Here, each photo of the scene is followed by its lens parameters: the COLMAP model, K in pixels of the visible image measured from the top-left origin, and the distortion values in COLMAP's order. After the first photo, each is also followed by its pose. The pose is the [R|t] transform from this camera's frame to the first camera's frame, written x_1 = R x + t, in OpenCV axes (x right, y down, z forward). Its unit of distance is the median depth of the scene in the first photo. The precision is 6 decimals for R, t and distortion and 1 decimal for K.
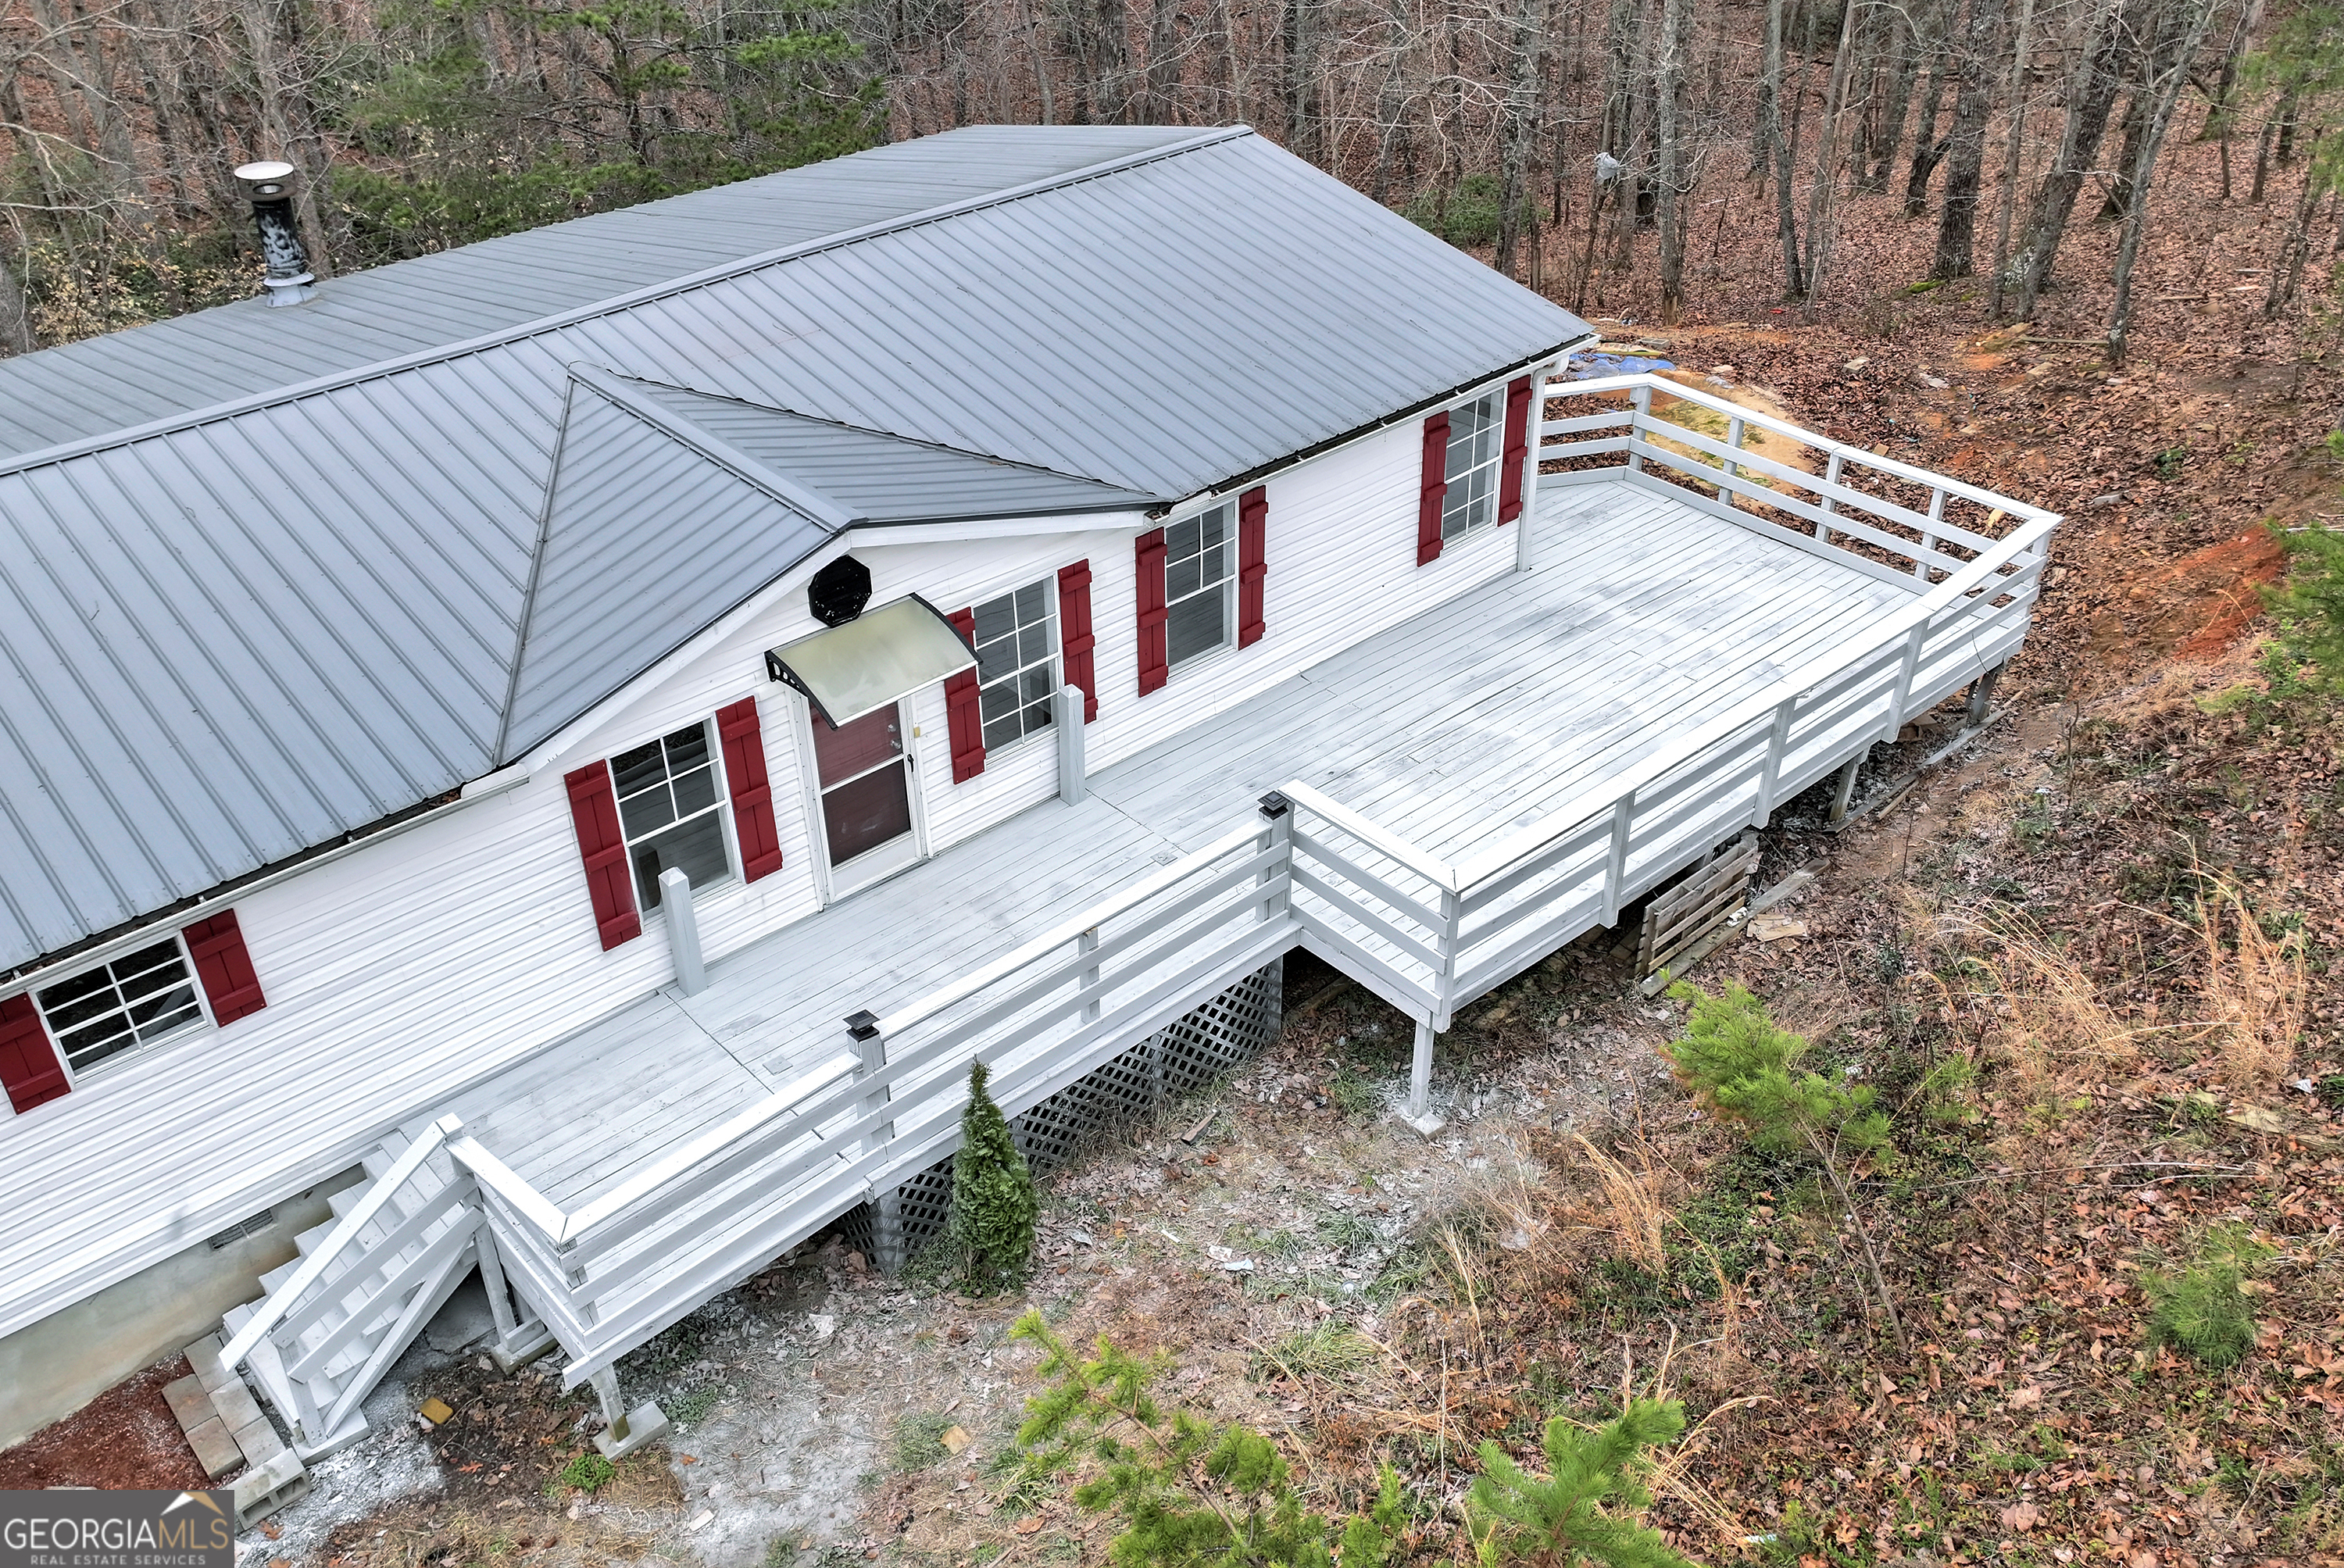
lens RADIAL K [[1951.0, 0, 1178.5], [0, 1951.0, 761.5], [0, 0, 1]] dist [0.011510, -0.003249]
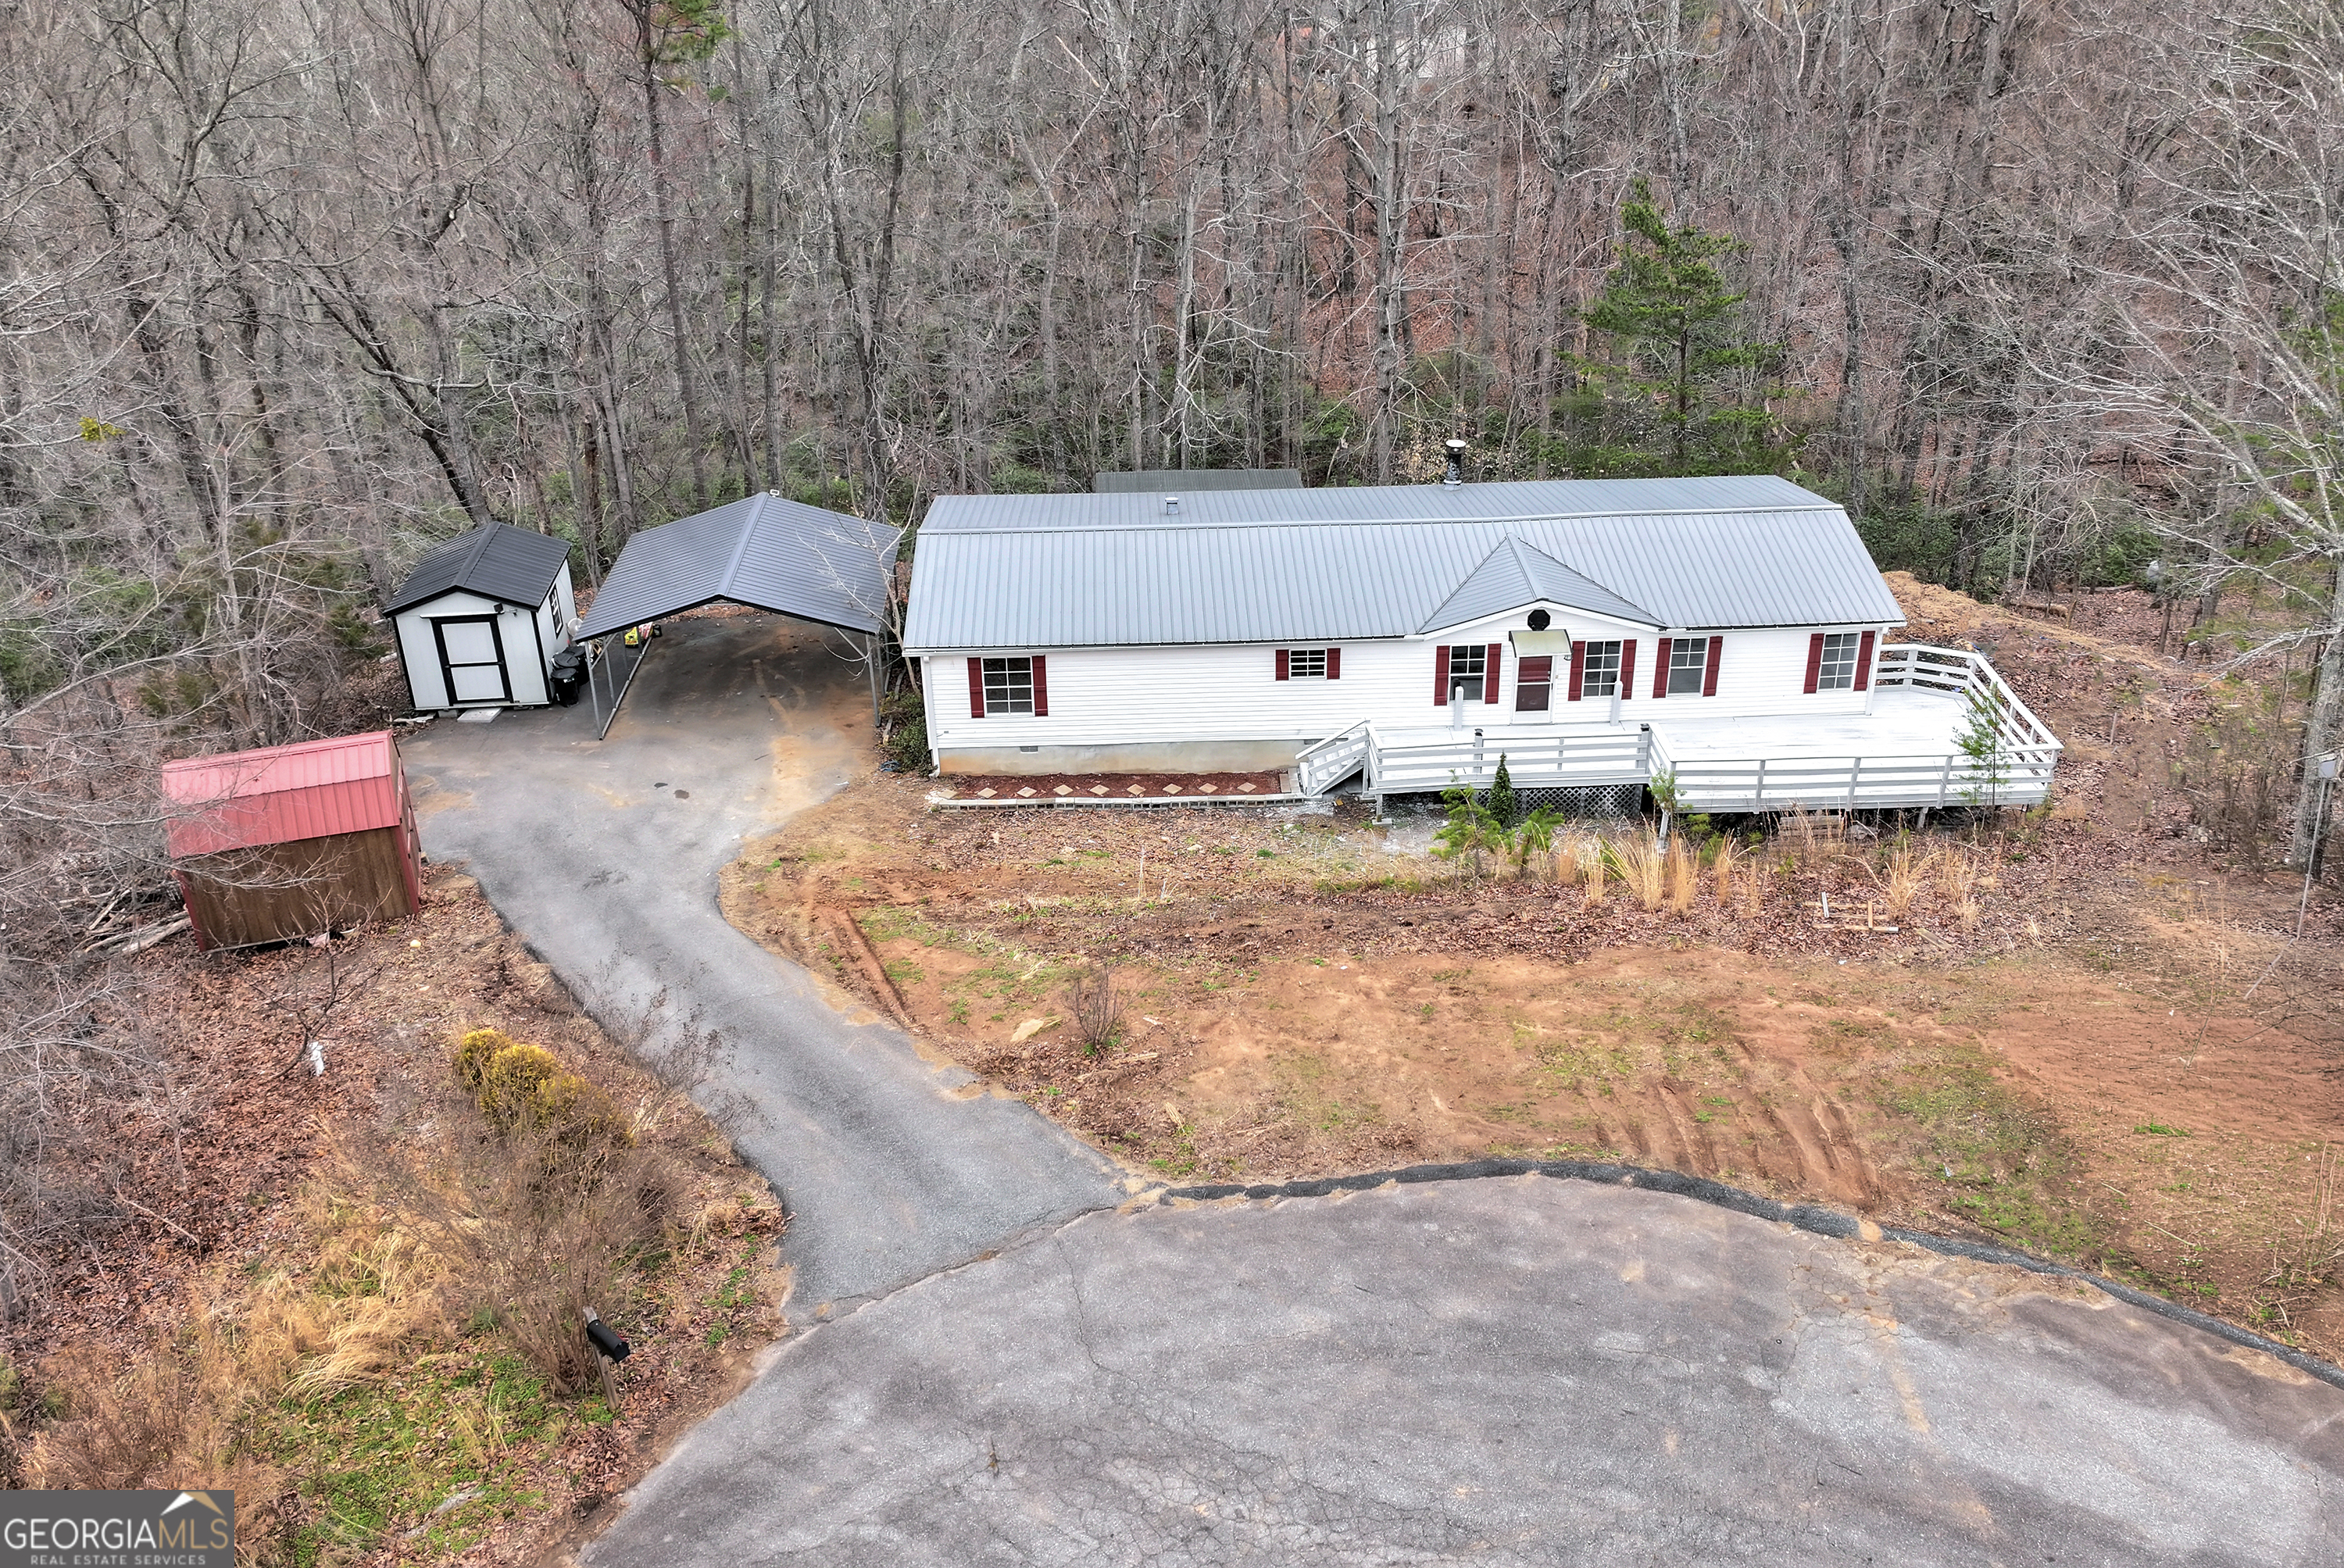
lens RADIAL K [[1951.0, 0, 1178.5], [0, 1951.0, 761.5], [0, 0, 1]] dist [0.011510, -0.003249]
pose [[0.769420, 0.297741, -0.565105, 1.198843], [-0.347992, 0.937284, 0.020025, 0.259262], [0.535626, 0.181245, 0.824776, -1.818165]]
